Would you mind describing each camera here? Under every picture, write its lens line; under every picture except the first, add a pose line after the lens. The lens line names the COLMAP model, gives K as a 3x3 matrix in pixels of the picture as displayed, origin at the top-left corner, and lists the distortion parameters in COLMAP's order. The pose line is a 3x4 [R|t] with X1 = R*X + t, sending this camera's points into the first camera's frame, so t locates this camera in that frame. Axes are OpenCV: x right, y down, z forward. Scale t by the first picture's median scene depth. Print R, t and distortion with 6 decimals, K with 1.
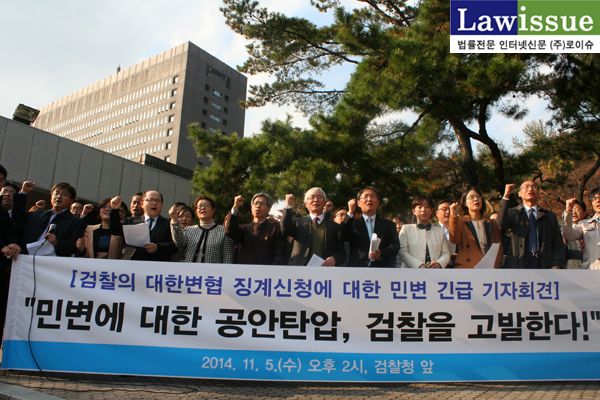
lens RADIAL K [[509.8, 0, 301.8], [0, 509.8, 212.9], [0, 0, 1]] dist [-0.160655, 0.146040]
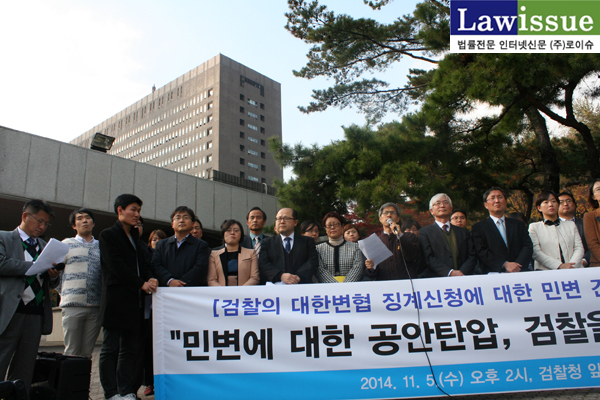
lens RADIAL K [[505.2, 0, 291.3], [0, 505.2, 208.9], [0, 0, 1]] dist [-0.174687, 0.145516]
pose [[0.992980, -0.085528, -0.081704, -0.215526], [0.084667, 0.996312, -0.013948, -0.033725], [0.082595, 0.006933, 0.996559, 0.033149]]
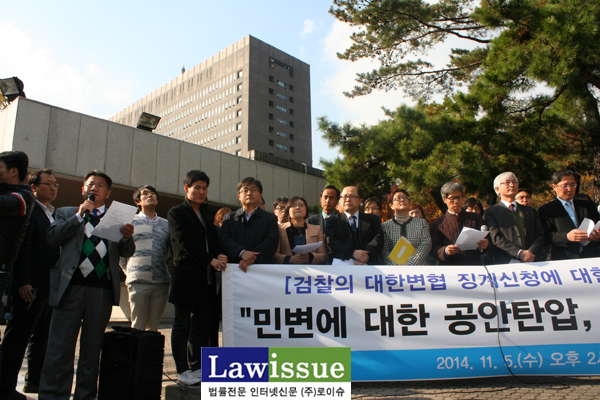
lens RADIAL K [[505.2, 0, 291.3], [0, 505.2, 208.9], [0, 0, 1]] dist [-0.174687, 0.145516]
pose [[0.989429, -0.071864, -0.125963, -0.317876], [0.074323, 0.997122, 0.014928, -0.026987], [0.124527, -0.024132, 0.991923, 0.042571]]
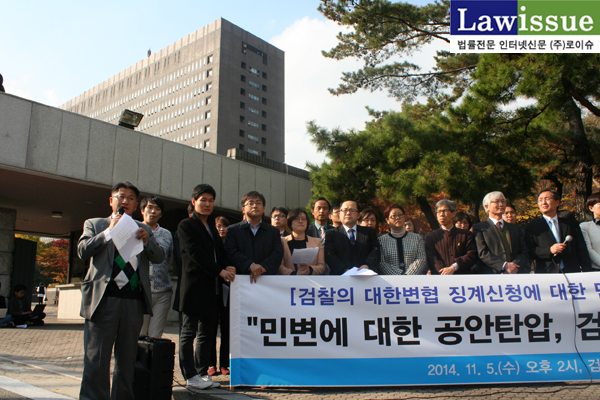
lens RADIAL K [[547.6, 0, 275.6], [0, 547.6, 202.7], [0, 0, 1]] dist [-0.209727, 0.199751]
pose [[0.994855, -0.049822, -0.088206, -0.383197], [0.052059, 0.998374, 0.023240, -0.086672], [0.086905, -0.027712, 0.995831, -0.112687]]
